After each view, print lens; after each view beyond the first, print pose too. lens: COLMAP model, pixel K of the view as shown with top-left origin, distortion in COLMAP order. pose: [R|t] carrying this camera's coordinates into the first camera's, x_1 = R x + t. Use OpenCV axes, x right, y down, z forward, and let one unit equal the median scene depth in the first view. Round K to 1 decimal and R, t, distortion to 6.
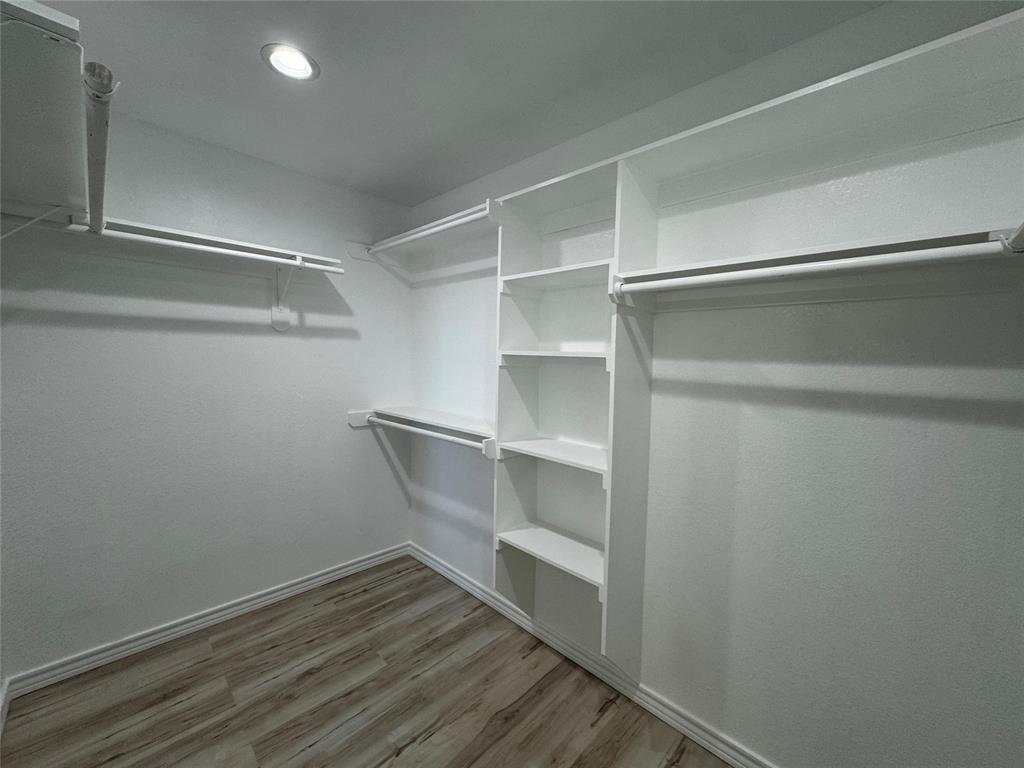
lens RADIAL K [[406.9, 0, 515.6], [0, 406.9, 379.7], [0, 0, 1]] dist [-0.011713, 0.001433]
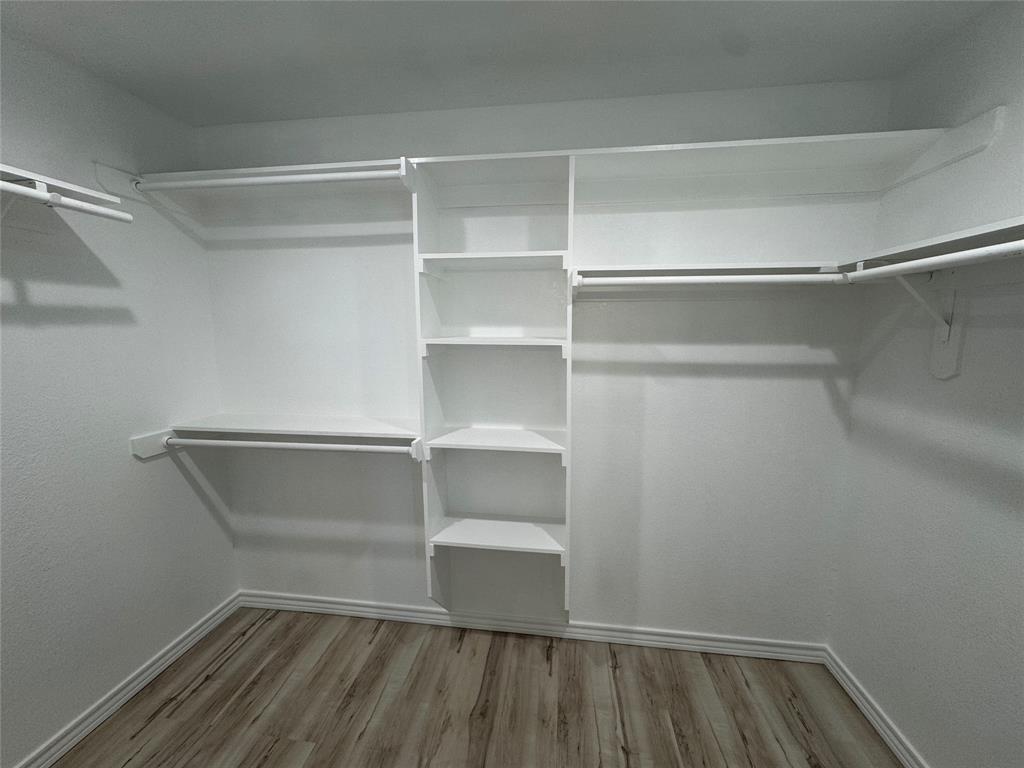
lens RADIAL K [[406.9, 0, 510.5], [0, 406.9, 379.7], [0, 0, 1]] dist [-0.011713, 0.001433]
pose [[0.800544, -0.100480, 0.590790, -0.397986], [0.052333, 0.993799, 0.098109, -0.059060], [-0.596984, -0.047623, 0.800838, 0.171937]]
